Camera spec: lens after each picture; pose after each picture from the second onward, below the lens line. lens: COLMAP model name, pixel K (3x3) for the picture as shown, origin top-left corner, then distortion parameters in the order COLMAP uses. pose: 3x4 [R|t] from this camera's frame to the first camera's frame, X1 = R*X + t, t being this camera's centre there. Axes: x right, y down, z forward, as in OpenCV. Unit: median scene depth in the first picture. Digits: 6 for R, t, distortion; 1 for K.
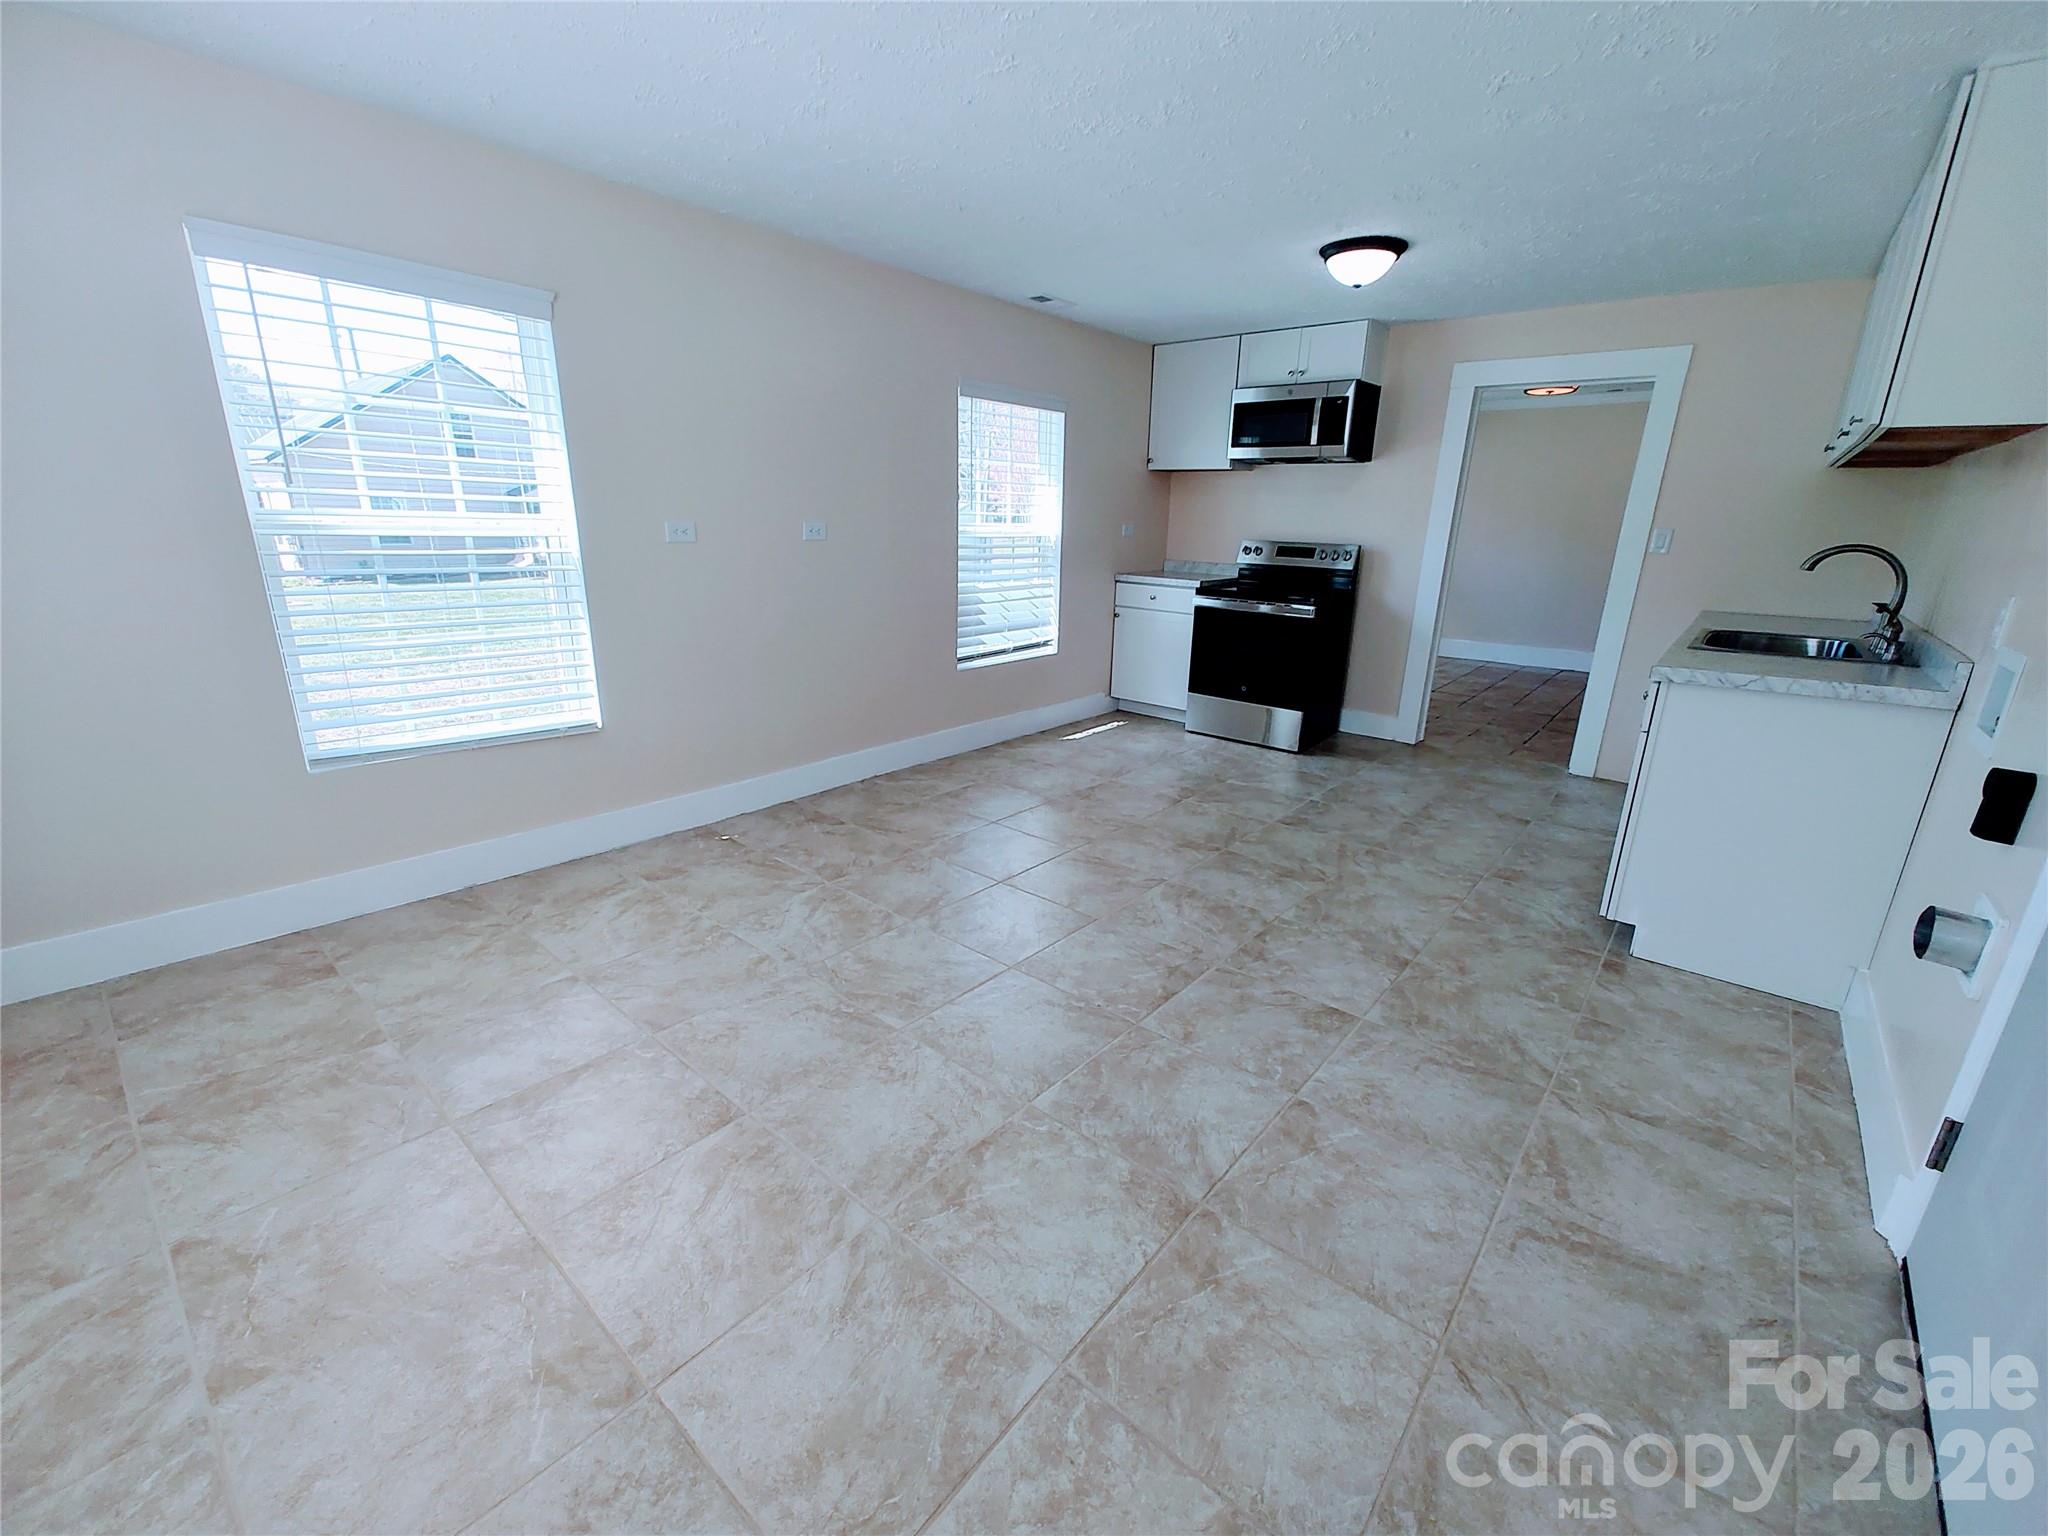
lens RADIAL K [[849.3, 0, 1022.7], [0, 849.3, 767.8], [0, 0, 1]] dist [-0.005017, 0.002658]
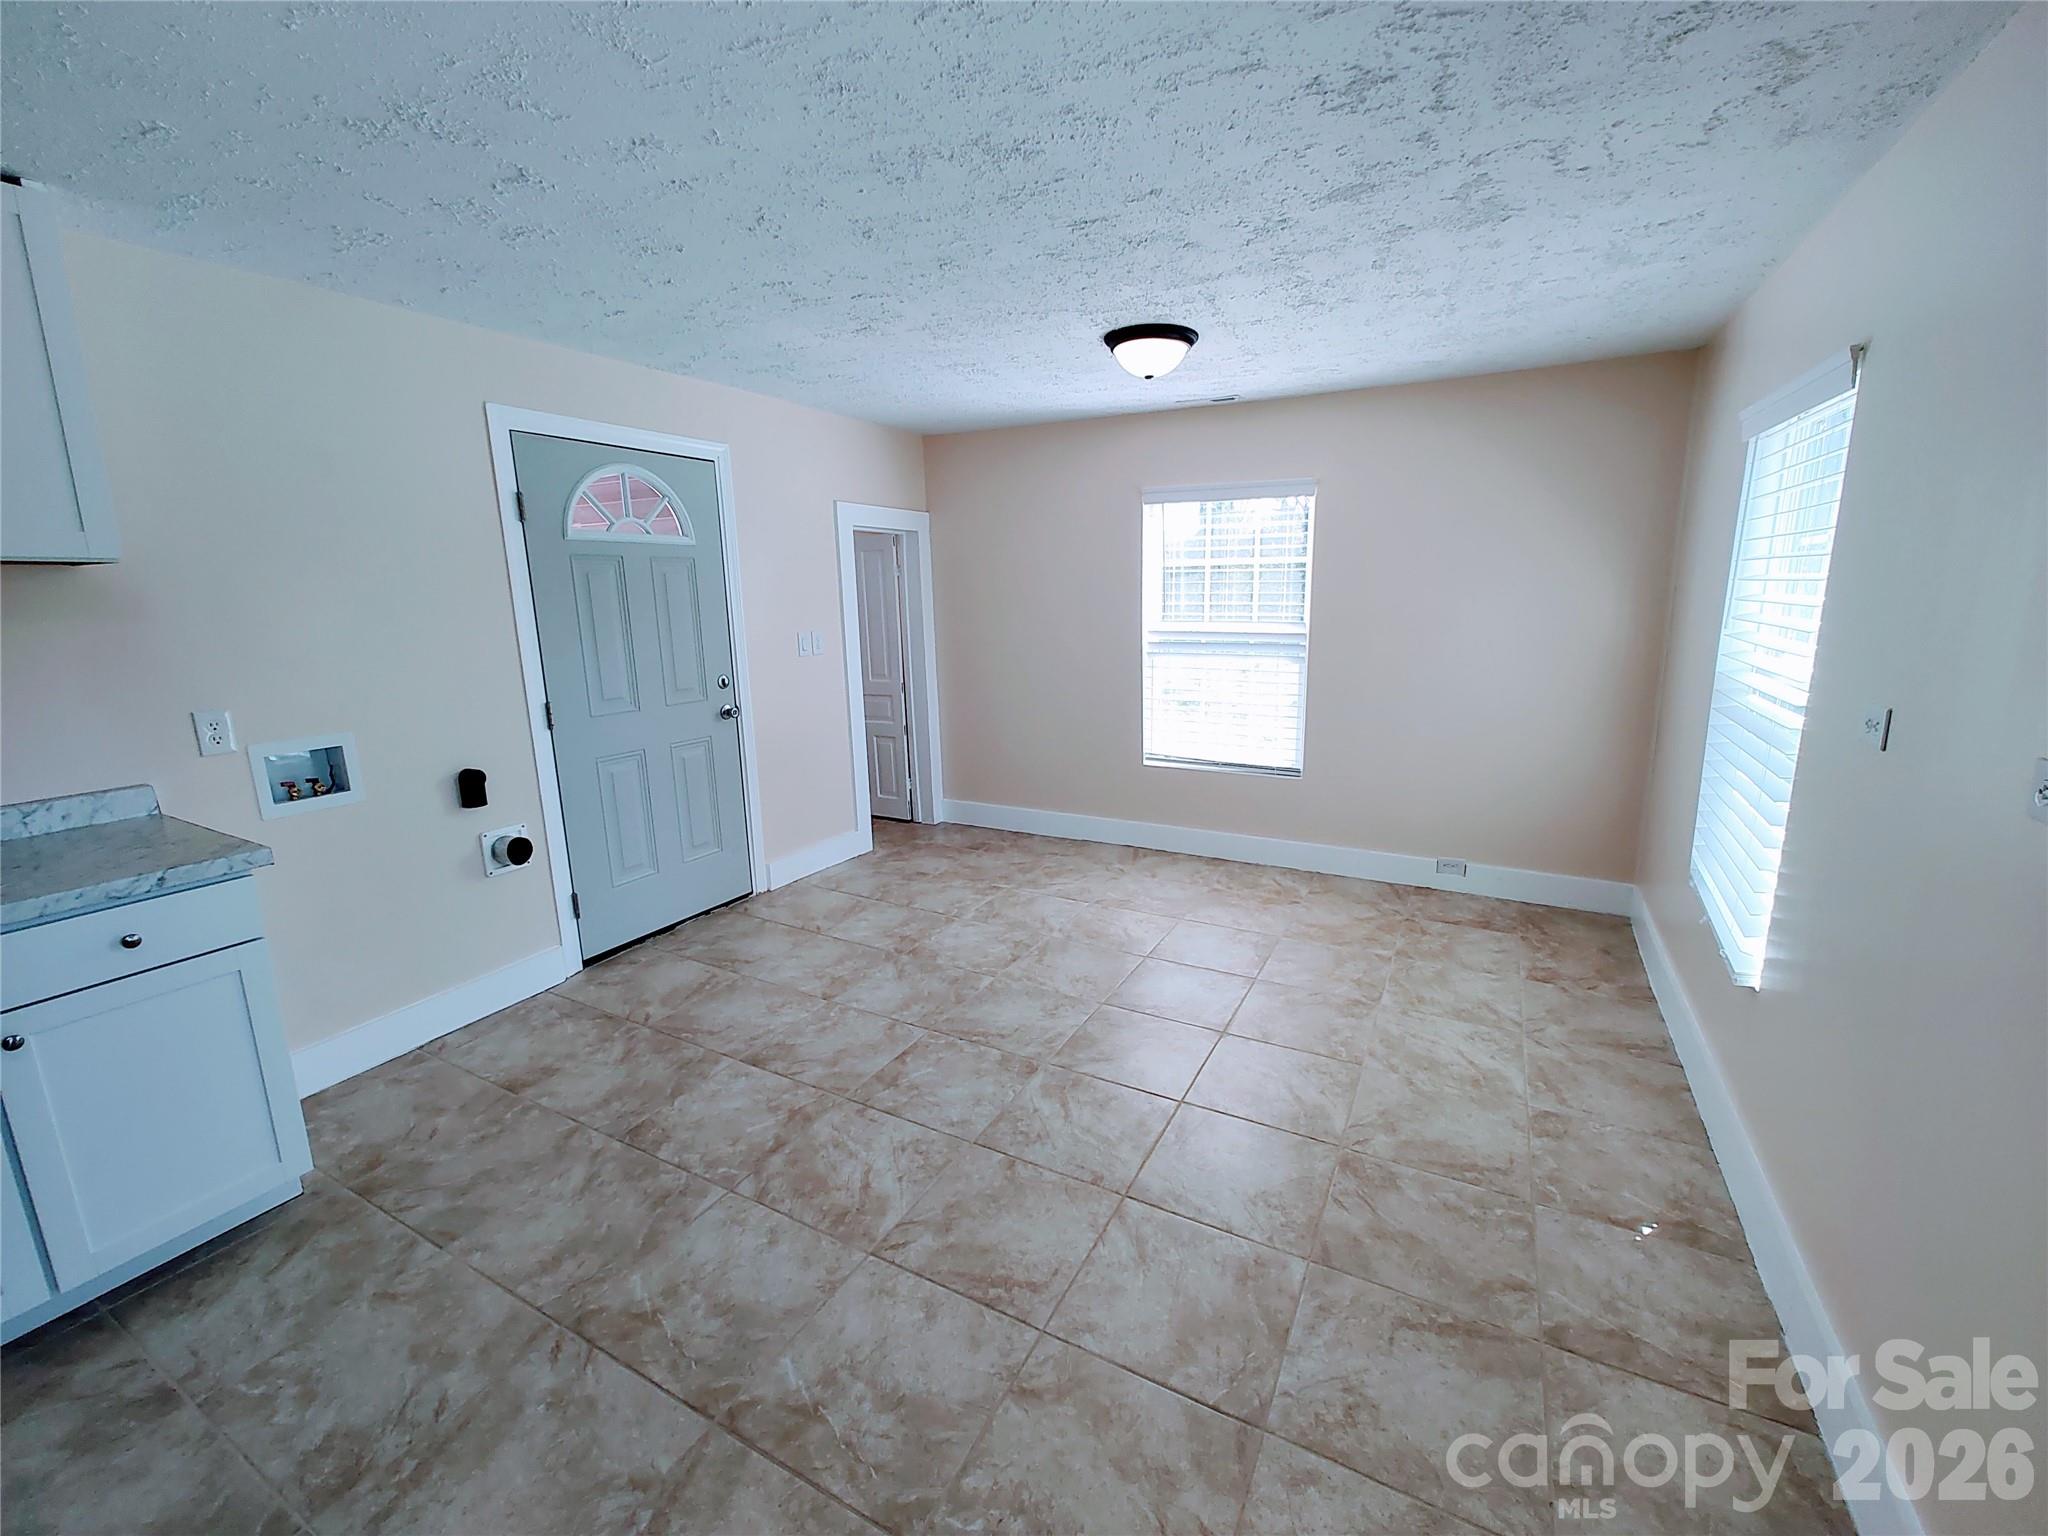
lens RADIAL K [[849.3, 0, 1029.2], [0, 849.3, 768.2], [0, 0, 1]] dist [-0.005017, 0.002658]
pose [[-0.976177, 0.033623, -0.214354, 0.229271], [-0.071830, 0.882136, 0.465484, -0.601025], [0.204740, 0.469792, -0.858706, 1.787671]]
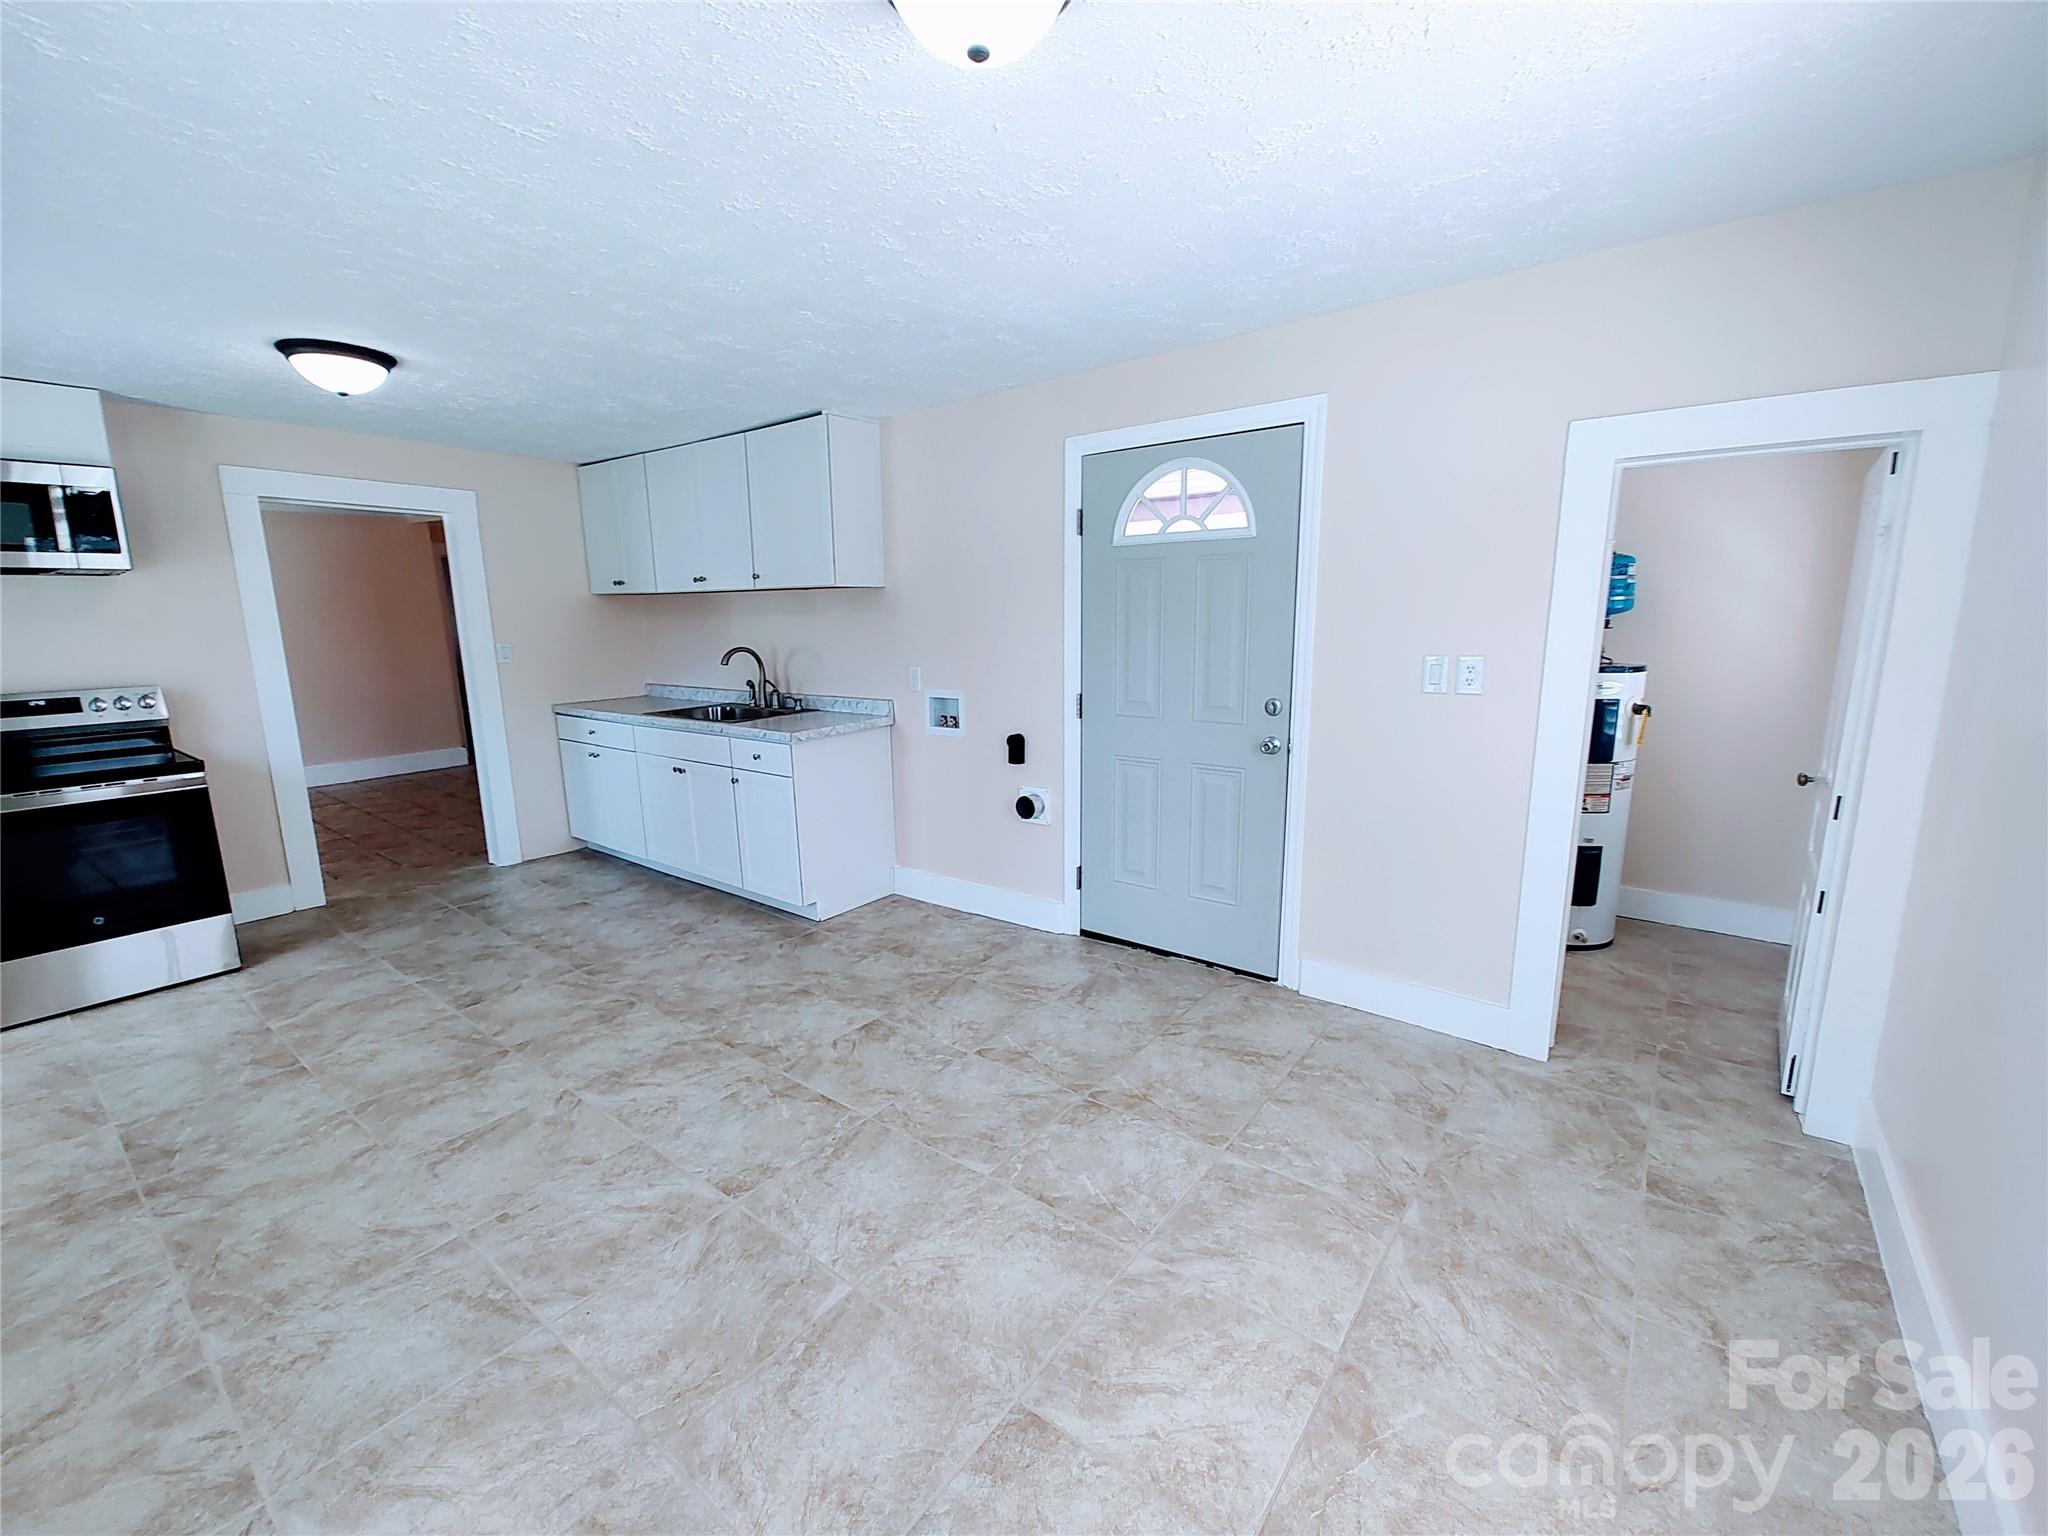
lens RADIAL K [[849.3, 0, 1020.9], [0, 849.3, 771.8], [0, 0, 1]] dist [-0.005017, 0.002658]
pose [[-0.053437, -0.206075, 0.977076, -0.773846], [0.298540, 0.930425, 0.212563, -0.258470], [-0.952900, 0.303055, 0.011802, 0.616093]]
